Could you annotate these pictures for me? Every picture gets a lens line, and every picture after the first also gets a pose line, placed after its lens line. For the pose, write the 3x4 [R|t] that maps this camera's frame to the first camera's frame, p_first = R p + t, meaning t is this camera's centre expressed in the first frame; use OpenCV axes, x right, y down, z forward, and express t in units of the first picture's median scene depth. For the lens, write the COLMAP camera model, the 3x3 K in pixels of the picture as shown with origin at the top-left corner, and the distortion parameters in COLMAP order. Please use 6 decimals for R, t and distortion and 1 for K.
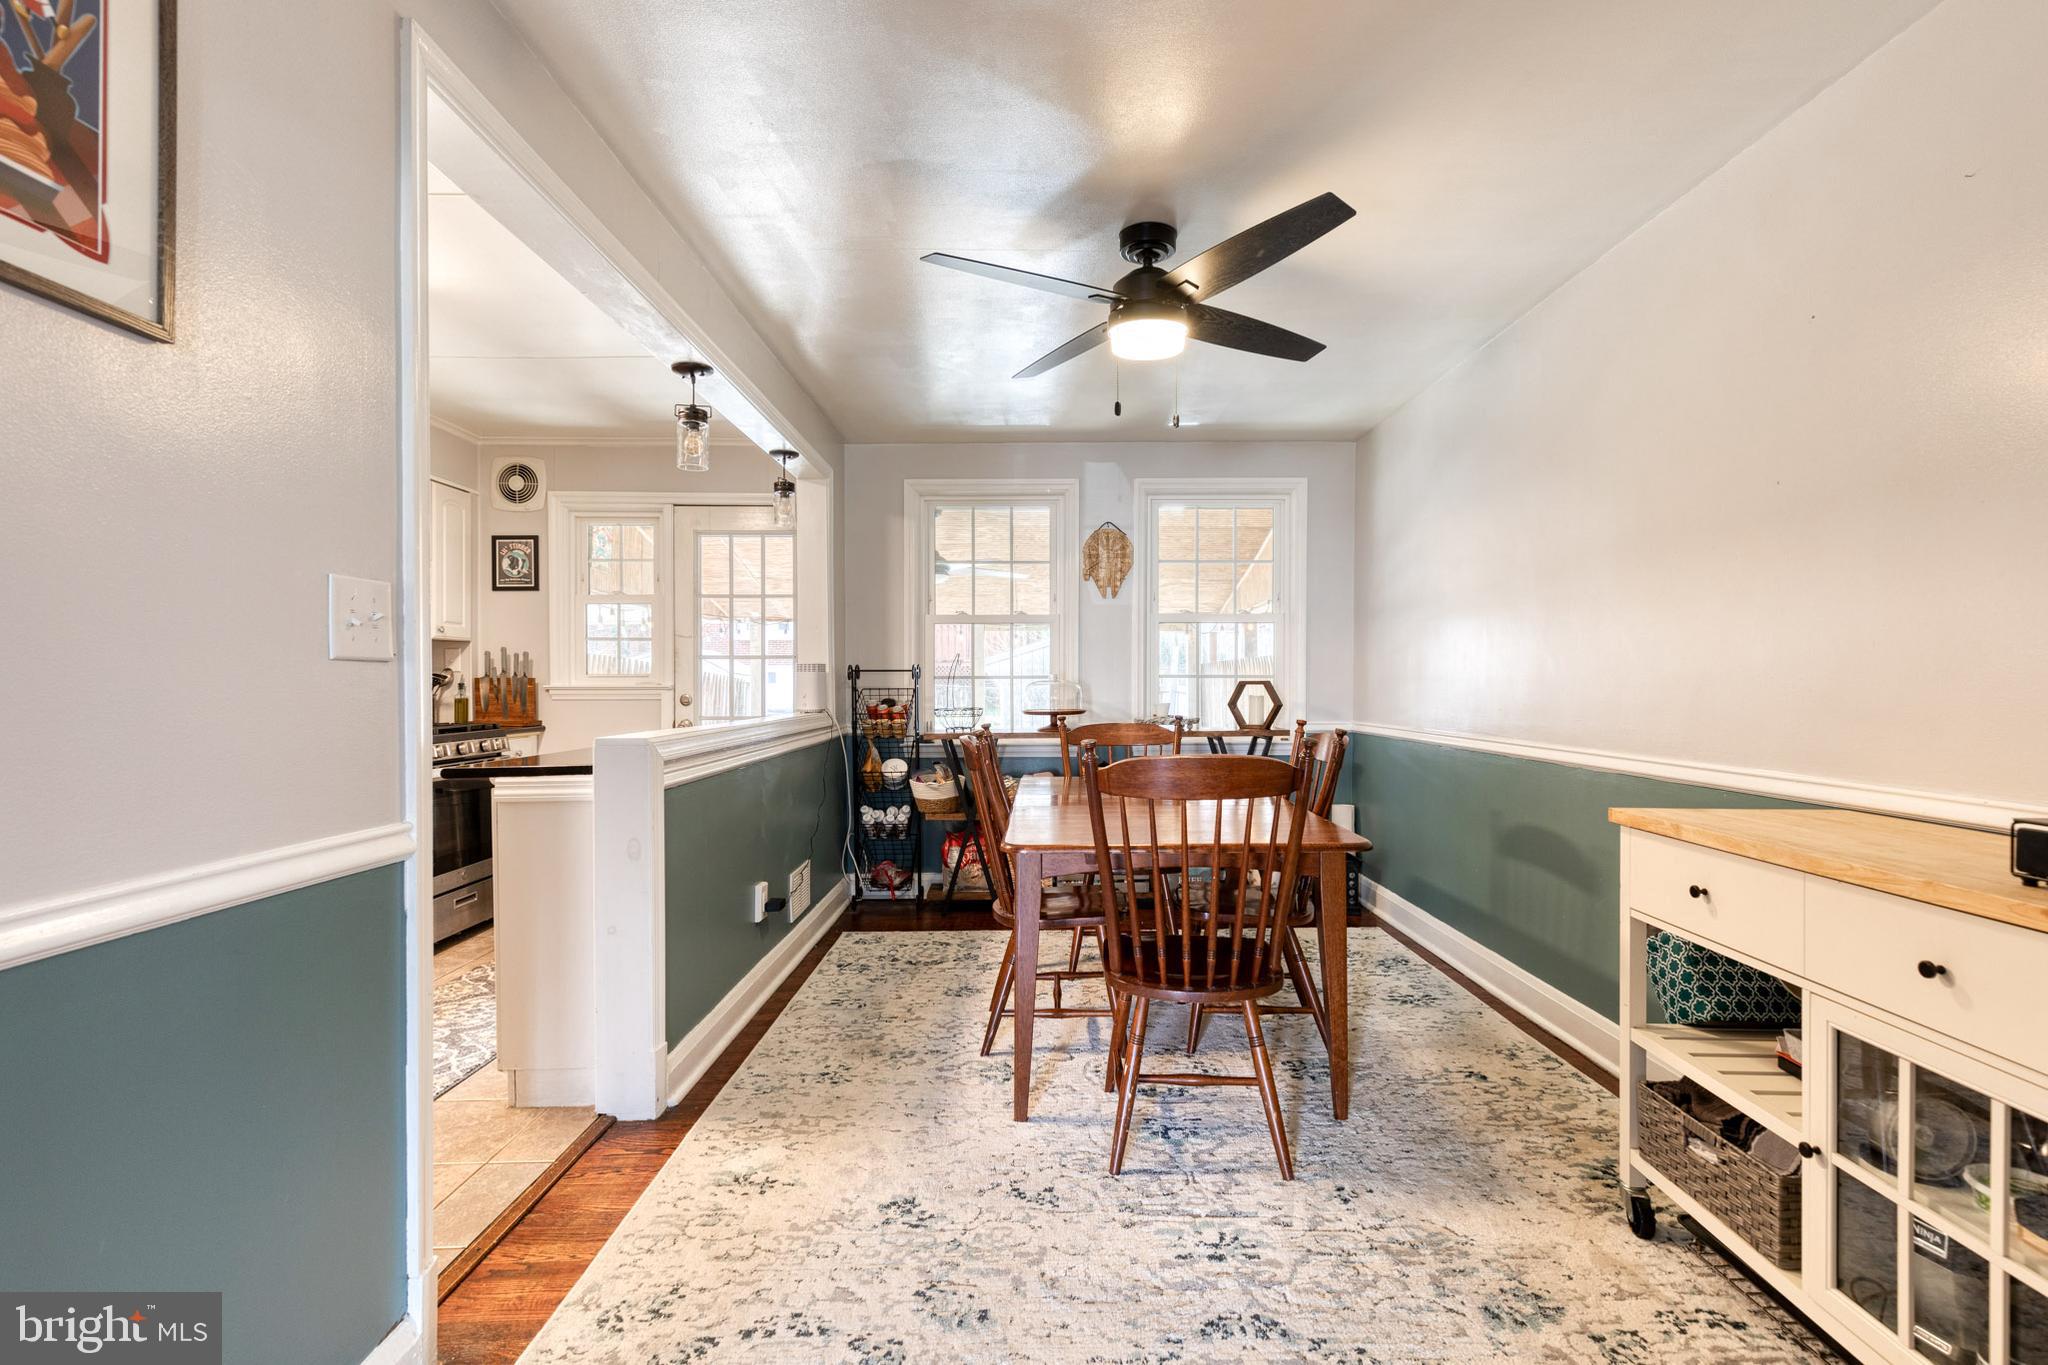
lens RADIAL K [[917.1, 0, 1045.2], [0, 917.1, 682.7], [0, 0, 1]] dist [0.011154, -0.001228]
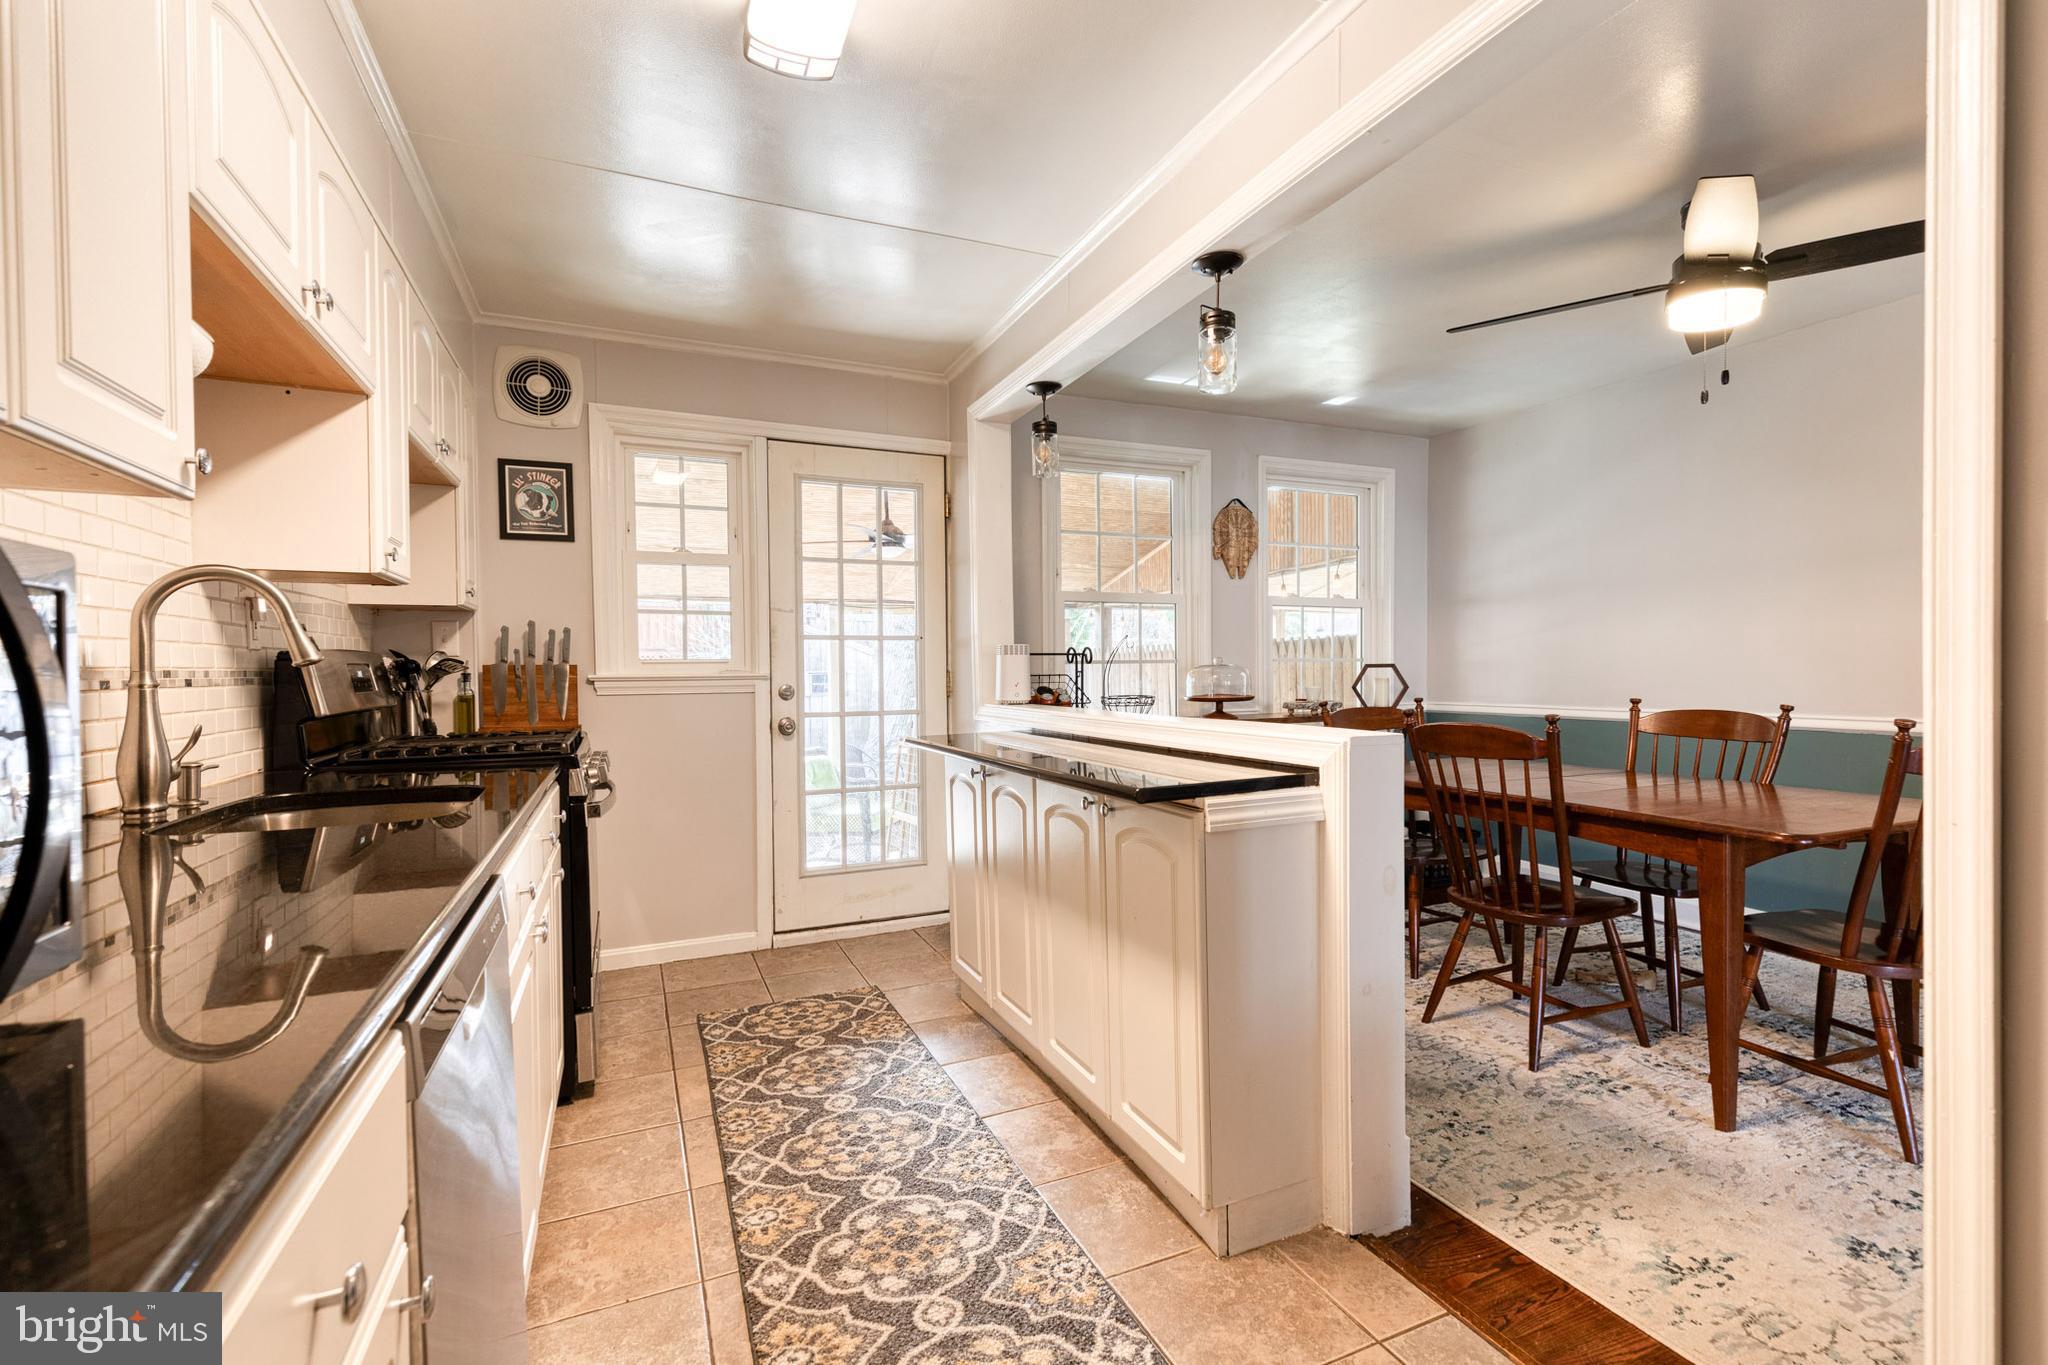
lens RADIAL K [[917.1, 0, 1045.2], [0, 917.1, 682.7], [0, 0, 1]] dist [0.011154, -0.001228]
pose [[0.916716, -0.012708, 0.399337, -0.875095], [0.008024, 0.999878, 0.013398, 0.003149], [-0.399458, -0.009078, 0.916706, 0.357216]]
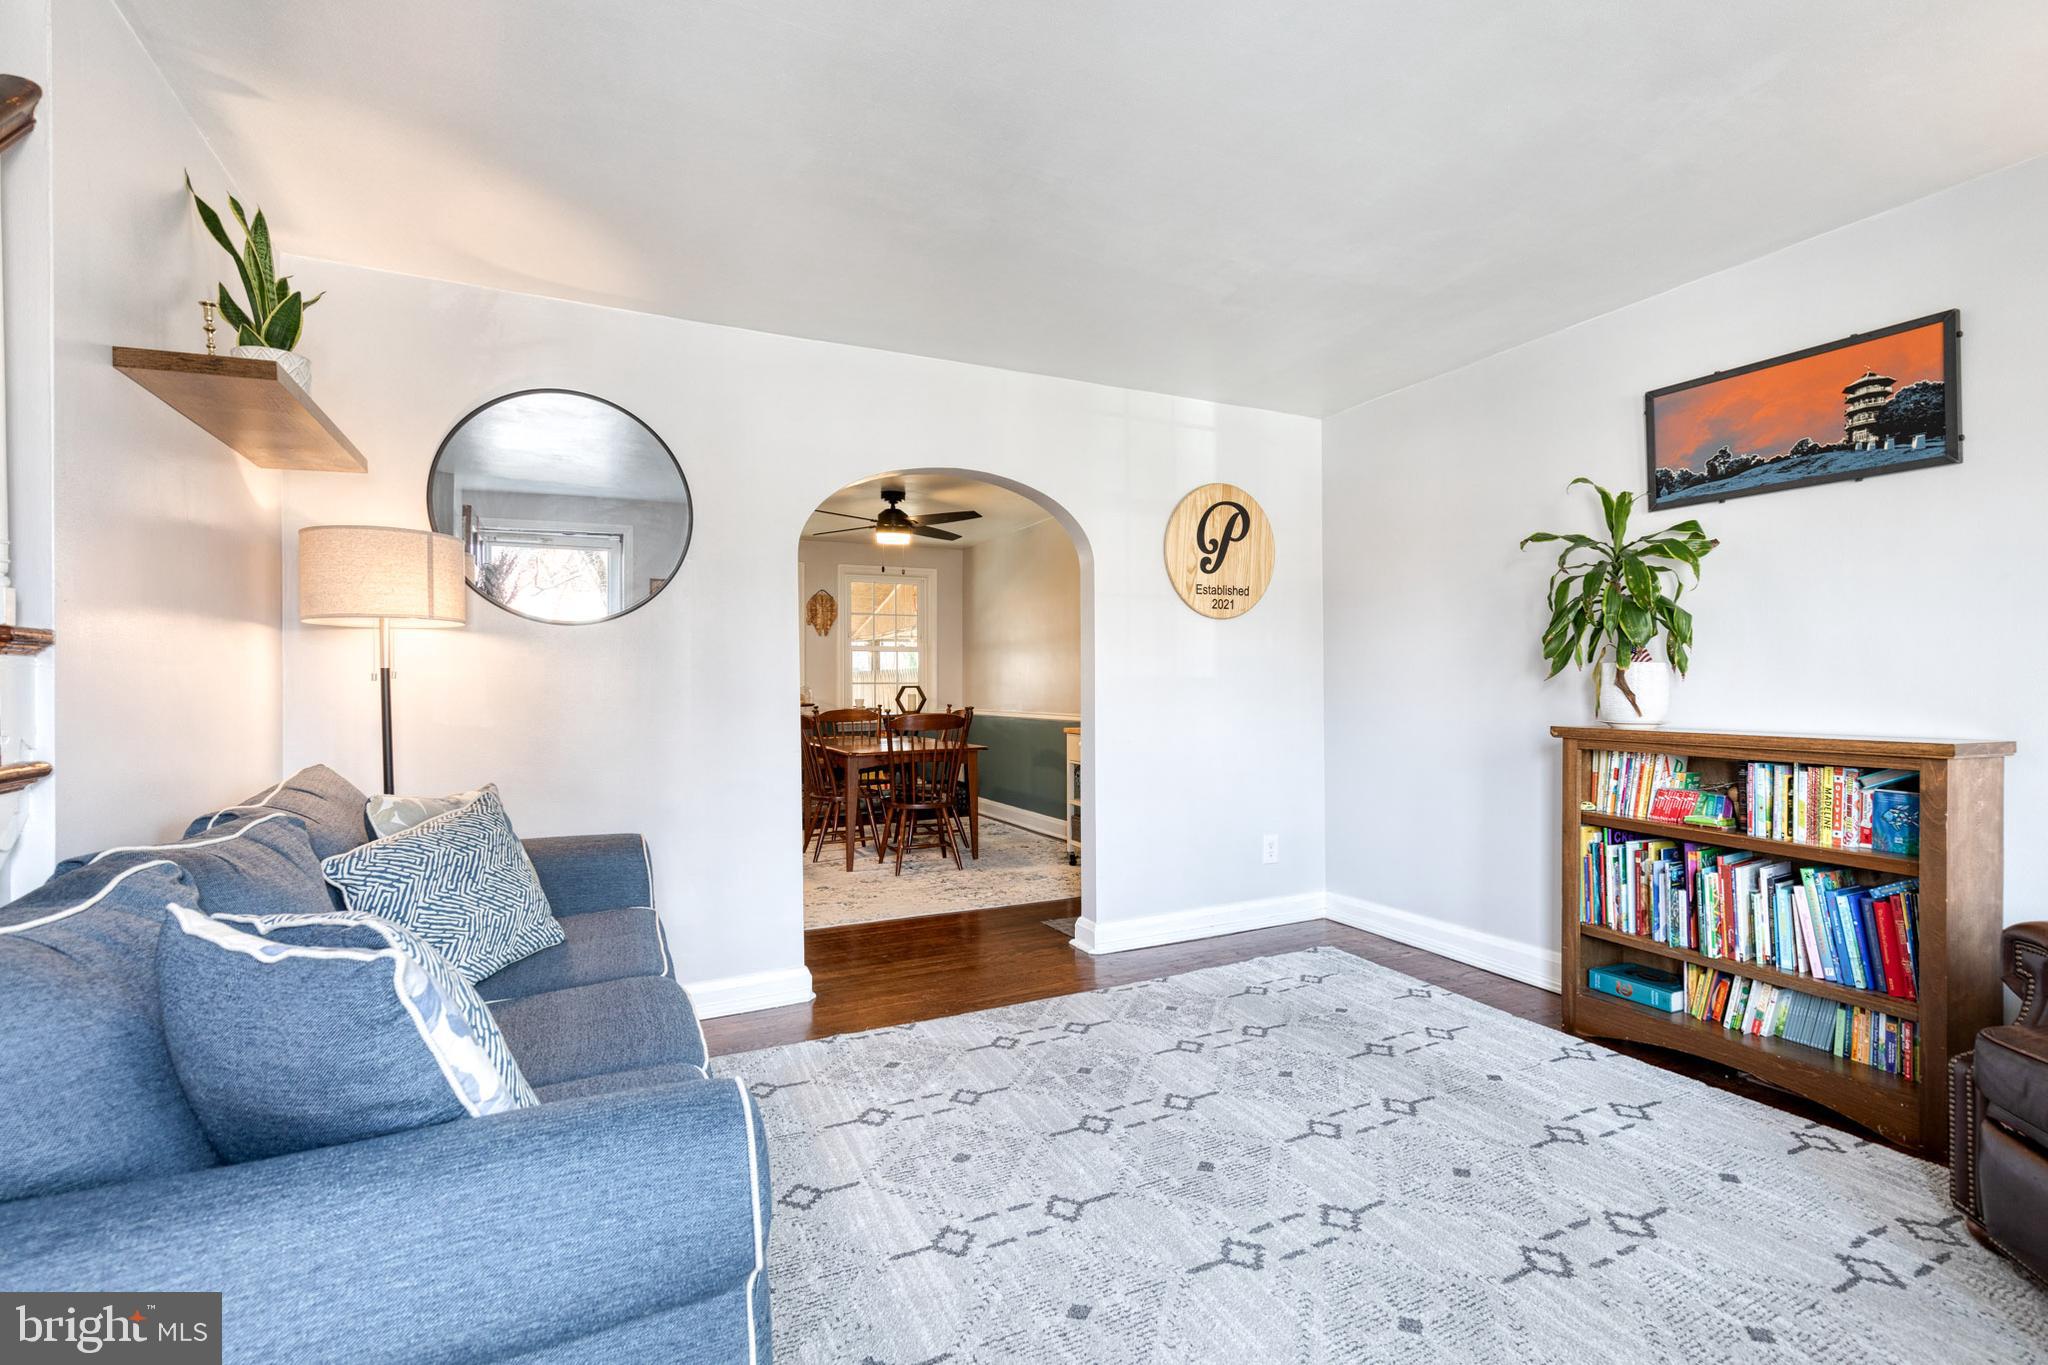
lens RADIAL K [[940.5, 0, 1013.9], [0, 940.5, 695.6], [0, 0, 1]] dist [0.008507, -0.001673]
pose [[0.912871, -0.009485, 0.408138, -0.542147], [0.006308, 0.999938, 0.009129, 0.002647], [-0.408200, -0.005759, 0.912874, -1.198982]]
